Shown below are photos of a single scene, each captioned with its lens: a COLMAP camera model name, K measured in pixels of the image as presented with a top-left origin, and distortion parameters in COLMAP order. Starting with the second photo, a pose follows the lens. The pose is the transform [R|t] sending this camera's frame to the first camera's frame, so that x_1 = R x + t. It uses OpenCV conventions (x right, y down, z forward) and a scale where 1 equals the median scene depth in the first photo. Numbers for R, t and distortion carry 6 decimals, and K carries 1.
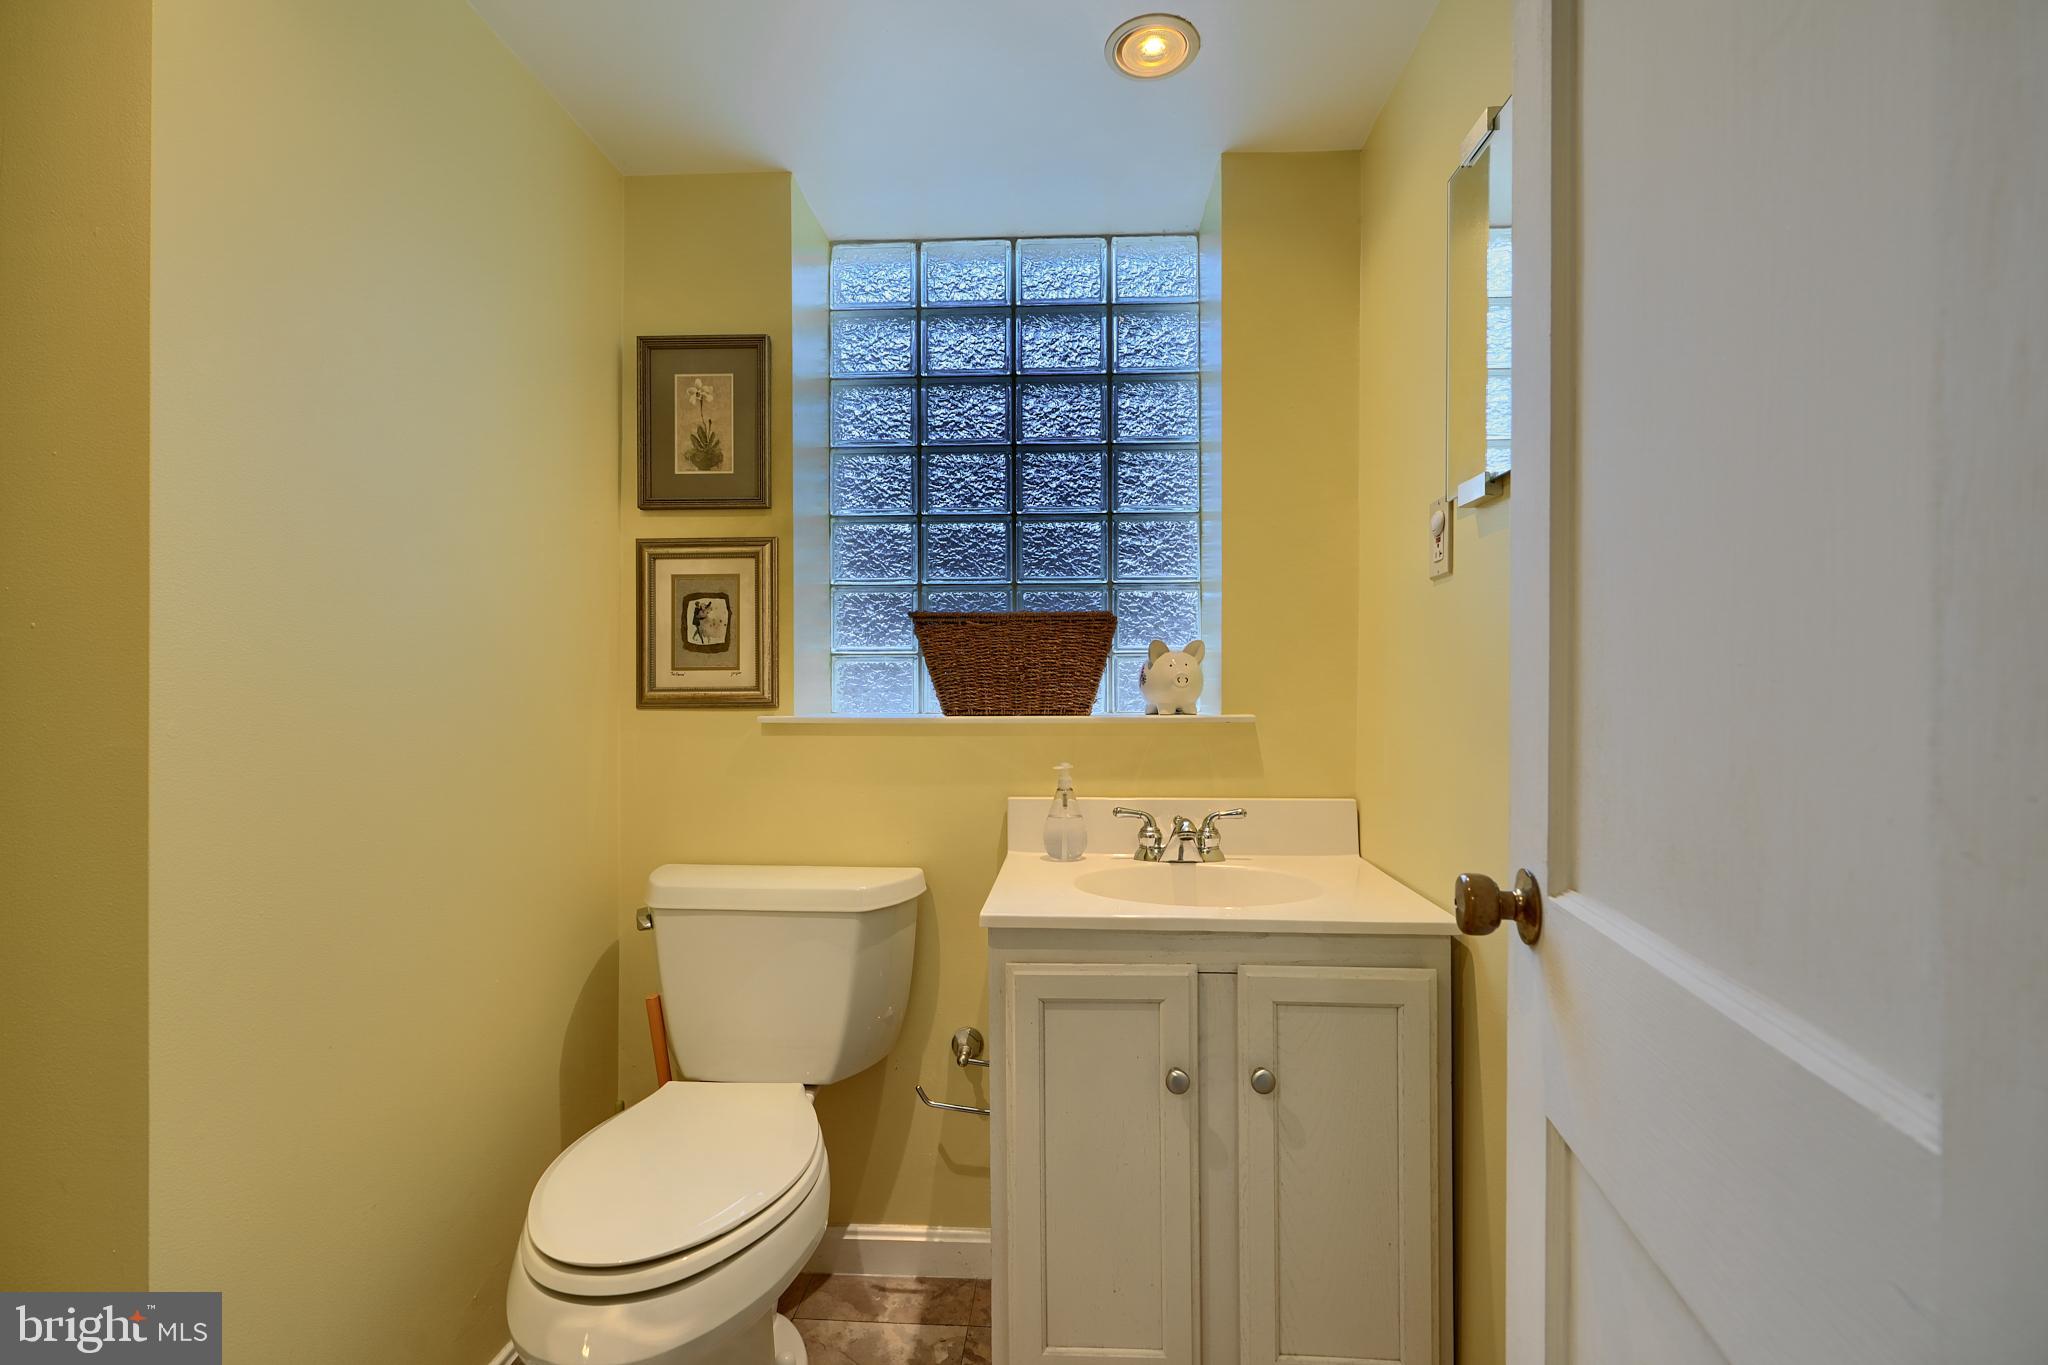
lens RADIAL K [[932.9, 0, 1032.4], [0, 932.9, 678.1], [0, 0, 1]] dist [-0.004622, 0.002799]
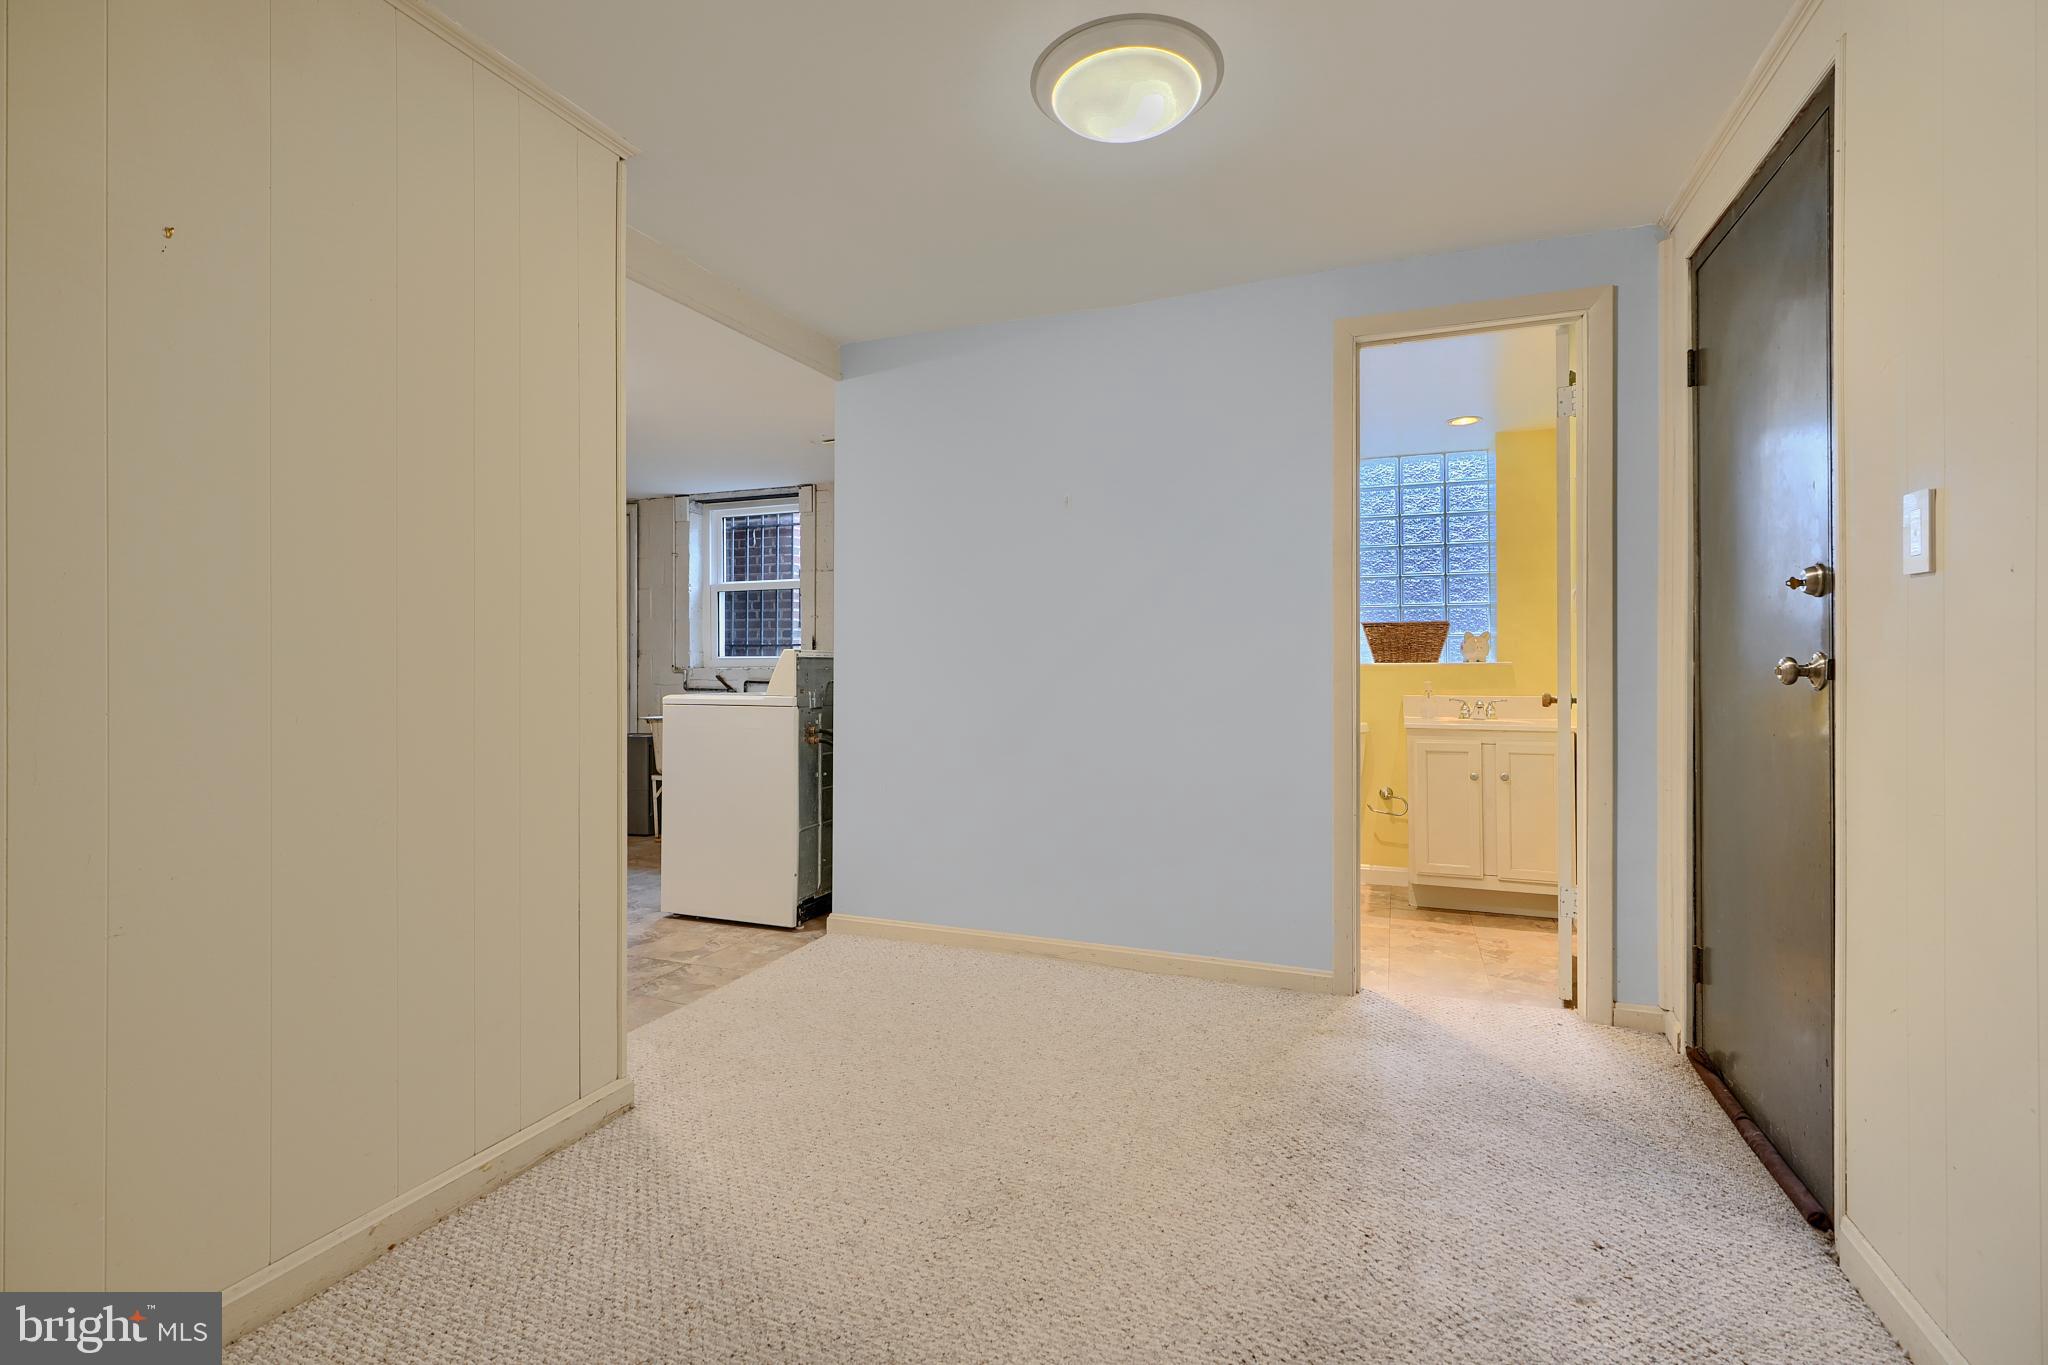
lens RADIAL K [[932.9, 0, 1028.9], [0, 932.9, 647.2], [0, 0, 1]] dist [-0.004622, 0.002799]
pose [[0.948271, -0.005646, -0.317411, -0.181399], [0.002886, 0.999954, -0.009167, 0.018894], [0.317448, 0.007776, 0.948244, -1.673989]]
